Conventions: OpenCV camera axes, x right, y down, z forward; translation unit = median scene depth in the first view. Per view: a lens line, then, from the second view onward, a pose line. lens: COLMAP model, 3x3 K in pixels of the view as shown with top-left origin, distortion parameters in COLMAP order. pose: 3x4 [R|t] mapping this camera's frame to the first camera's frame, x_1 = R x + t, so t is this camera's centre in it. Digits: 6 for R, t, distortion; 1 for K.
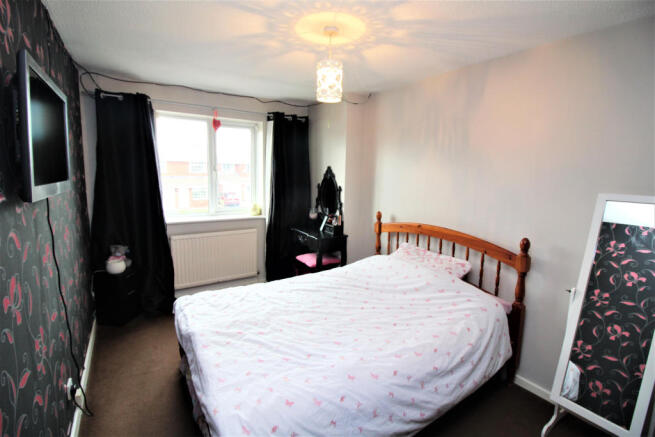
lens RADIAL K [[303.1, 0, 324.5], [0, 303.1, 209.2], [0, 0, 1]] dist [0.001330, -0.013814]
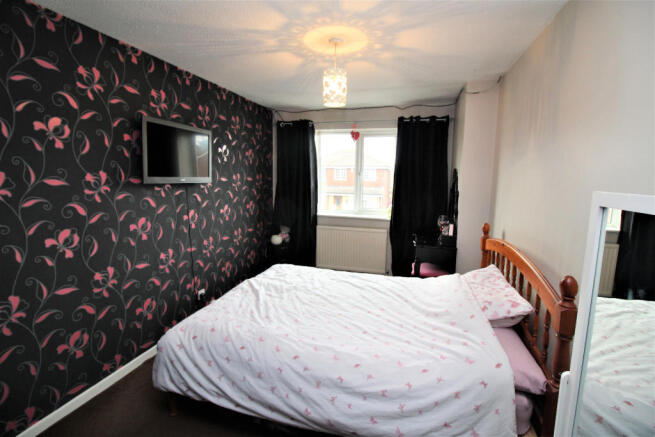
lens RADIAL K [[303.1, 0, 324.5], [0, 303.1, 209.2], [0, 0, 1]] dist [0.001330, -0.013814]
pose [[0.662851, 0.071896, -0.745291, 0.738857], [-0.098023, 0.995145, 0.008819, 0.008892], [0.742307, 0.067209, 0.666681, 0.240802]]
